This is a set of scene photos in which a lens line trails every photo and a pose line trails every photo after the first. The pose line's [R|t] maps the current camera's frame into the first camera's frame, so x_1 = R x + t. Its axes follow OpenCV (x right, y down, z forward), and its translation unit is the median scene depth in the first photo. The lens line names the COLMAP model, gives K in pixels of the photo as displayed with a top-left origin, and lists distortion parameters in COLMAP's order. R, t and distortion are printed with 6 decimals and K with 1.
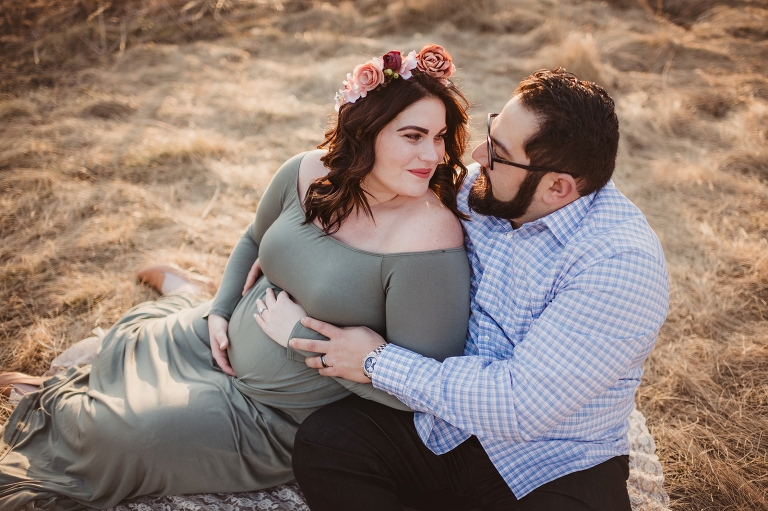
lens RADIAL K [[802.7, 0, 384.0], [0, 802.7, 255.5], [0, 0, 1]] dist [-0.075942, 0.011324]
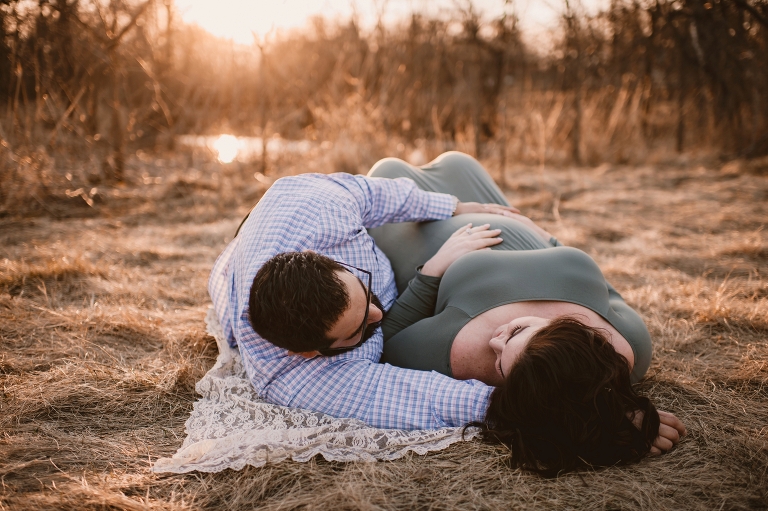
lens RADIAL K [[802.7, 0, 384.0], [0, 802.7, 255.5], [0, 0, 1]] dist [-0.075942, 0.011324]
pose [[0.985138, -0.033487, 0.168467, -0.074782], [0.090564, 0.934665, -0.343802, 0.338633], [-0.145947, 0.353950, 0.923807, 0.213678]]
